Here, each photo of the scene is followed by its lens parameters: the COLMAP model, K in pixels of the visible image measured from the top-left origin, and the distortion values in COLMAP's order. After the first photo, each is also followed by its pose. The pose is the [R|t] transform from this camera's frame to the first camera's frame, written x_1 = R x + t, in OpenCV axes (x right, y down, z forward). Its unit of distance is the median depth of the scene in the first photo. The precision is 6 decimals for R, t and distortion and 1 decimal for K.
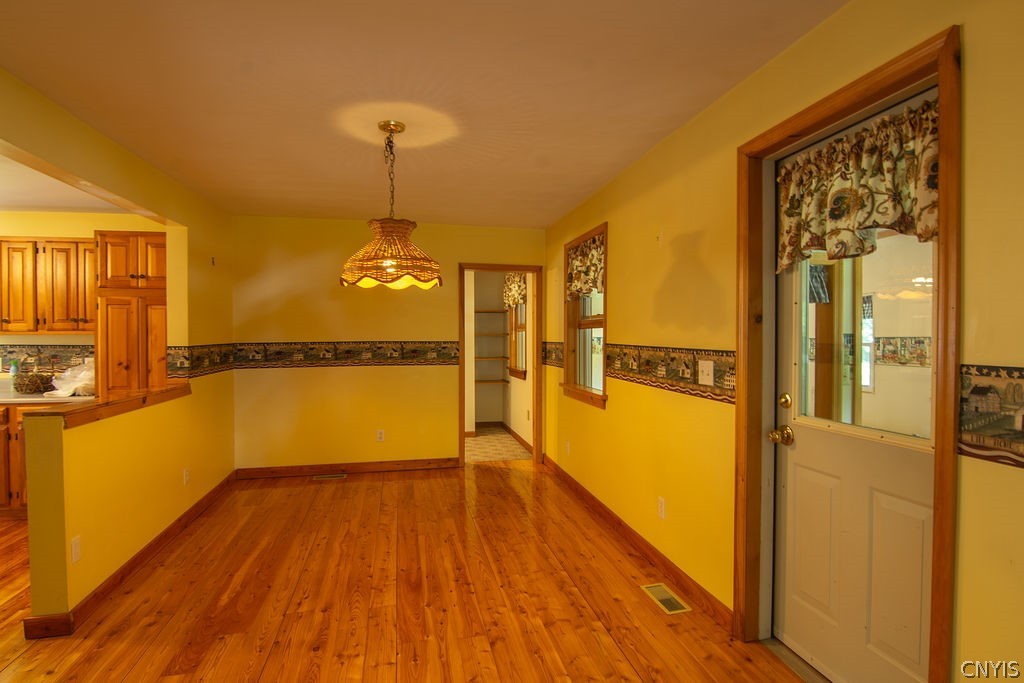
lens RADIAL K [[531.8, 0, 512.0], [0, 531.8, 341.5], [0, 0, 1]] dist [-0.000837, -0.000721]
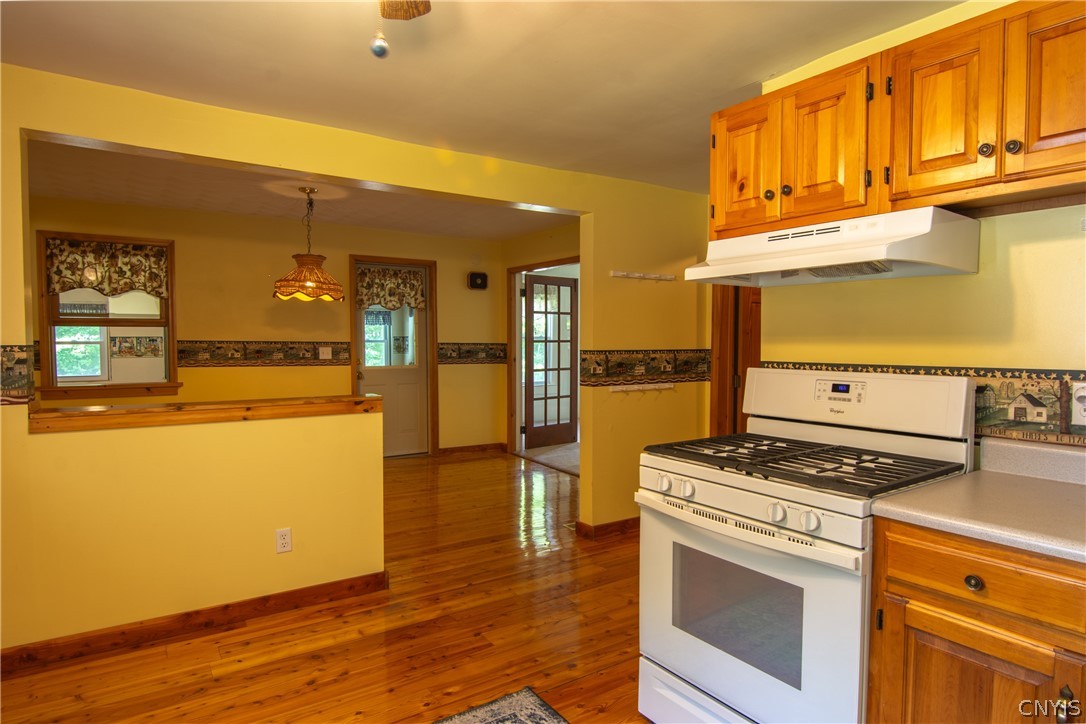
lens RADIAL K [[633.5, 0, 543.0], [0, 633.5, 362.0], [0, 0, 1]] dist [-0.002250, -0.000377]
pose [[-0.369375, -0.039956, 0.928421, -1.349856], [0.007612, 0.998912, 0.046018, -0.011919], [-0.929249, 0.024065, -0.368669, 0.695310]]
